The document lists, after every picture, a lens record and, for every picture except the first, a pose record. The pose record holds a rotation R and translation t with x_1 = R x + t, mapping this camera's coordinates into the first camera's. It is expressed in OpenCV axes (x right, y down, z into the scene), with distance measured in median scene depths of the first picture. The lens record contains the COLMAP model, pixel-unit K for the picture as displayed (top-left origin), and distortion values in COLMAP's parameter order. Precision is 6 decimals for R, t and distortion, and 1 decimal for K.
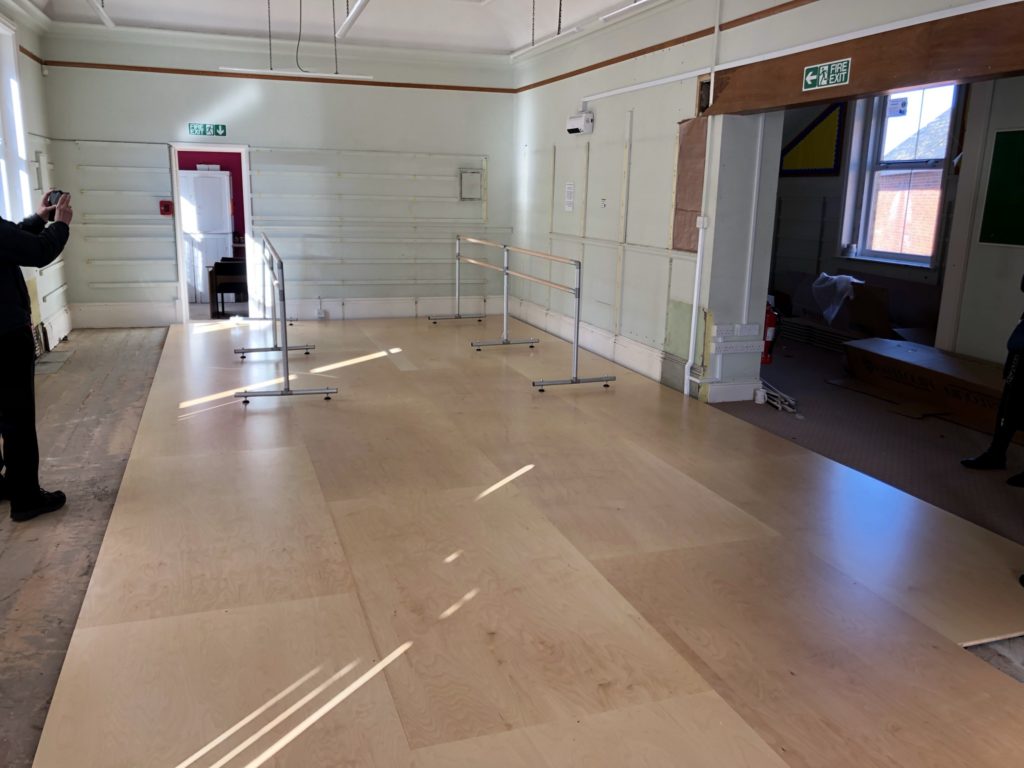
lens RADIAL K [[850.5, 0, 515.0], [0, 850.5, 385.2], [0, 0, 1]] dist [0.009615, 0.006863]
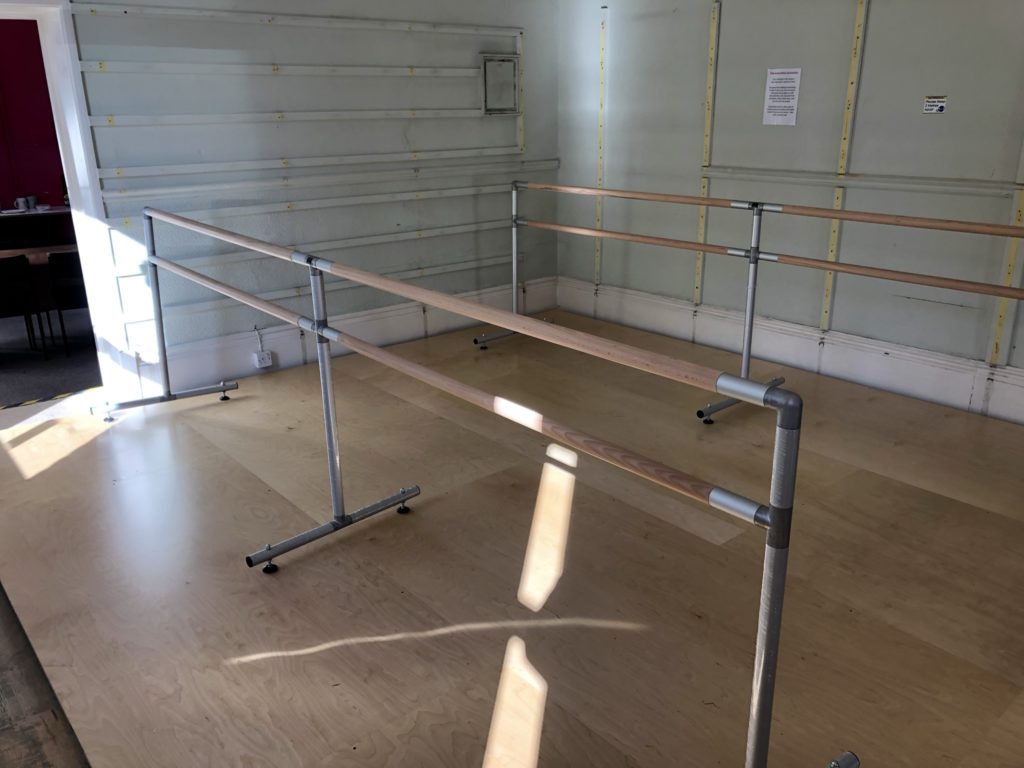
lens RADIAL K [[850.5, 0, 509.5], [0, 850.5, 383.7], [0, 0, 1]] dist [0.009615, 0.006863]
pose [[0.924491, -0.152289, 0.349463, -0.271594], [0.117478, 0.985936, 0.118866, -0.112528], [-0.362650, -0.068837, 0.929380, 0.487992]]
